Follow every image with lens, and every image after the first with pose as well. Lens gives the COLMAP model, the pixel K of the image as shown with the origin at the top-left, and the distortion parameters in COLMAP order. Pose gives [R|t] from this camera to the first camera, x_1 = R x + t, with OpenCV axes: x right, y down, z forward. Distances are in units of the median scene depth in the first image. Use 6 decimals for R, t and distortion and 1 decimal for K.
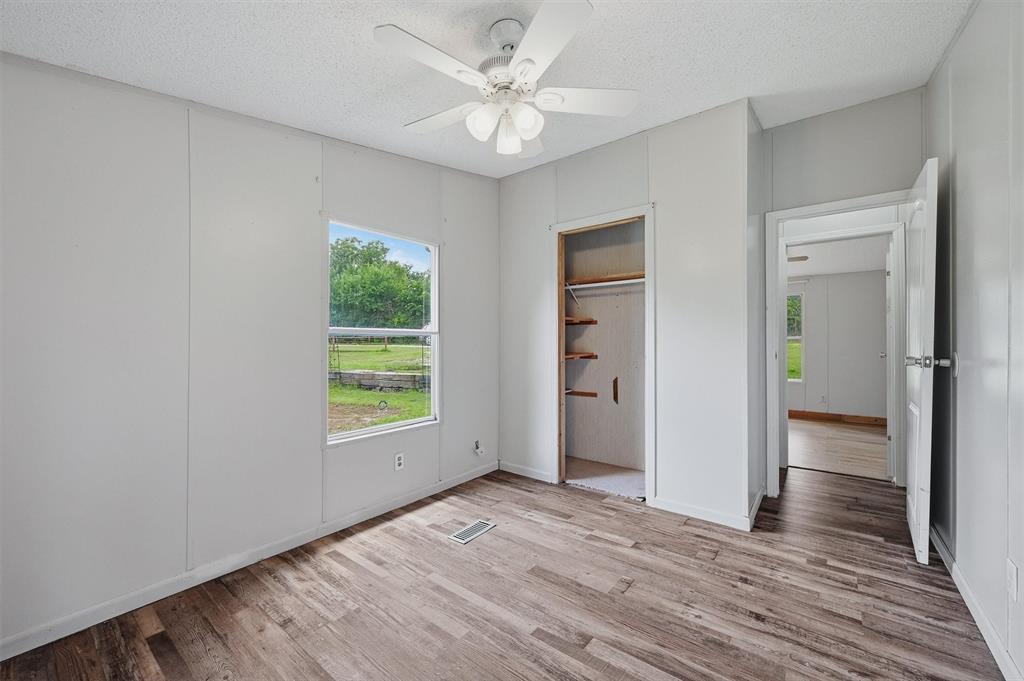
lens RADIAL K [[418.9, 0, 509.7], [0, 418.9, 339.4], [0, 0, 1]] dist [-0.000207, -0.000080]
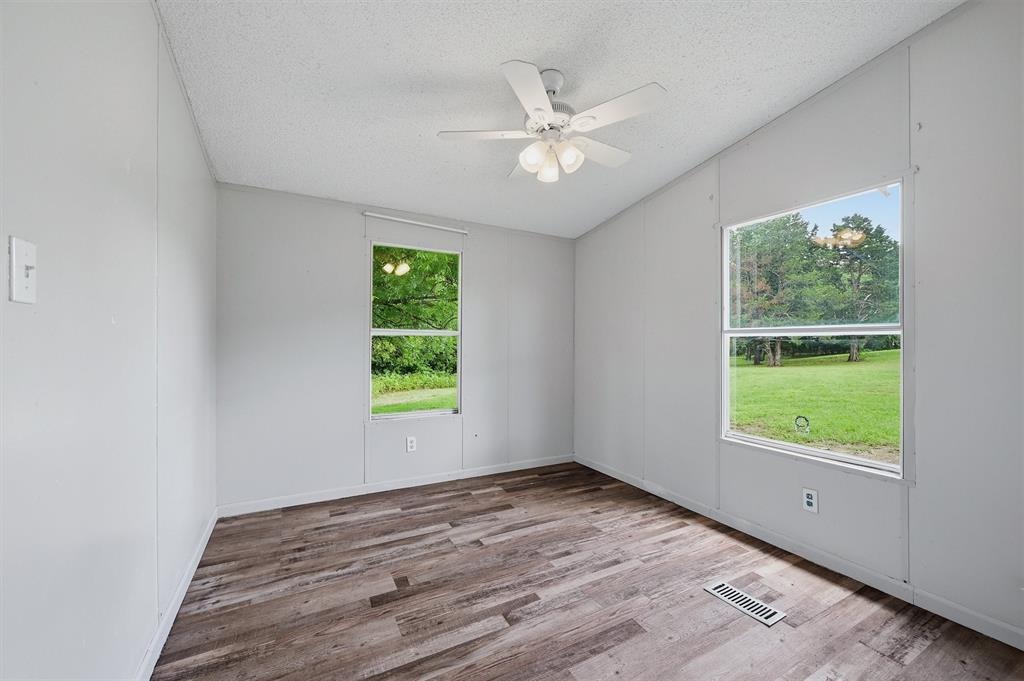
lens RADIAL K [[418.9, 0, 509.7], [0, 418.9, 339.4], [0, 0, 1]] dist [-0.000207, -0.000080]
pose [[-0.433203, -0.009591, -0.901245, 0.938733], [0.002360, 0.999928, -0.011775, 0.010180], [0.901293, -0.007228, -0.433150, 1.193586]]
